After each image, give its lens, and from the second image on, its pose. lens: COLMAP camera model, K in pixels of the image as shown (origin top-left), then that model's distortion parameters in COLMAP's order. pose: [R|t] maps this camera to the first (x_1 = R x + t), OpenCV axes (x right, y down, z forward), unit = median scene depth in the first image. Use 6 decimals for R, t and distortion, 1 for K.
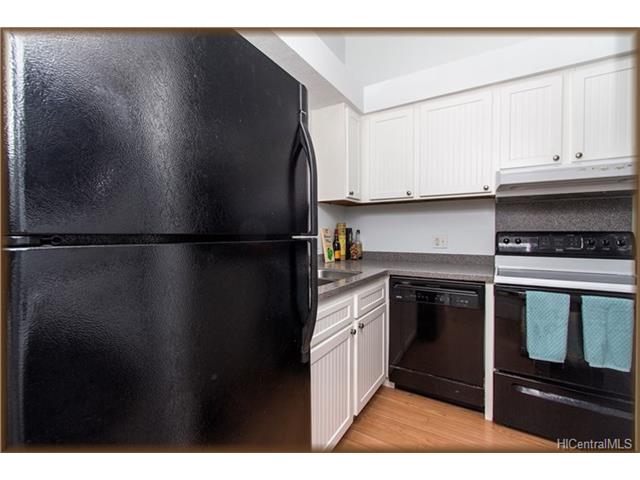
lens RADIAL K [[290.7, 0, 318.9], [0, 290.7, 239.0], [0, 0, 1]] dist [0.002331, -0.000925]
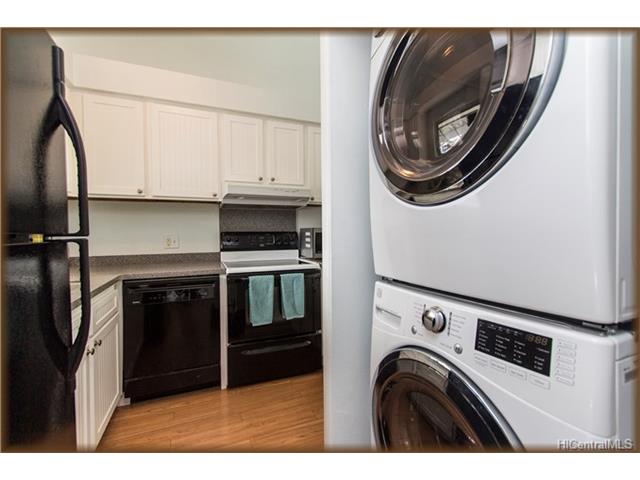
lens RADIAL K [[290.7, 0, 317.1], [0, 290.7, 237.6], [0, 0, 1]] dist [0.002331, -0.000925]
pose [[0.580544, -0.016826, 0.814055, -0.152358], [0.023891, 0.999708, 0.003625, 0.002927], [-0.813878, 0.017345, 0.580777, -0.018578]]
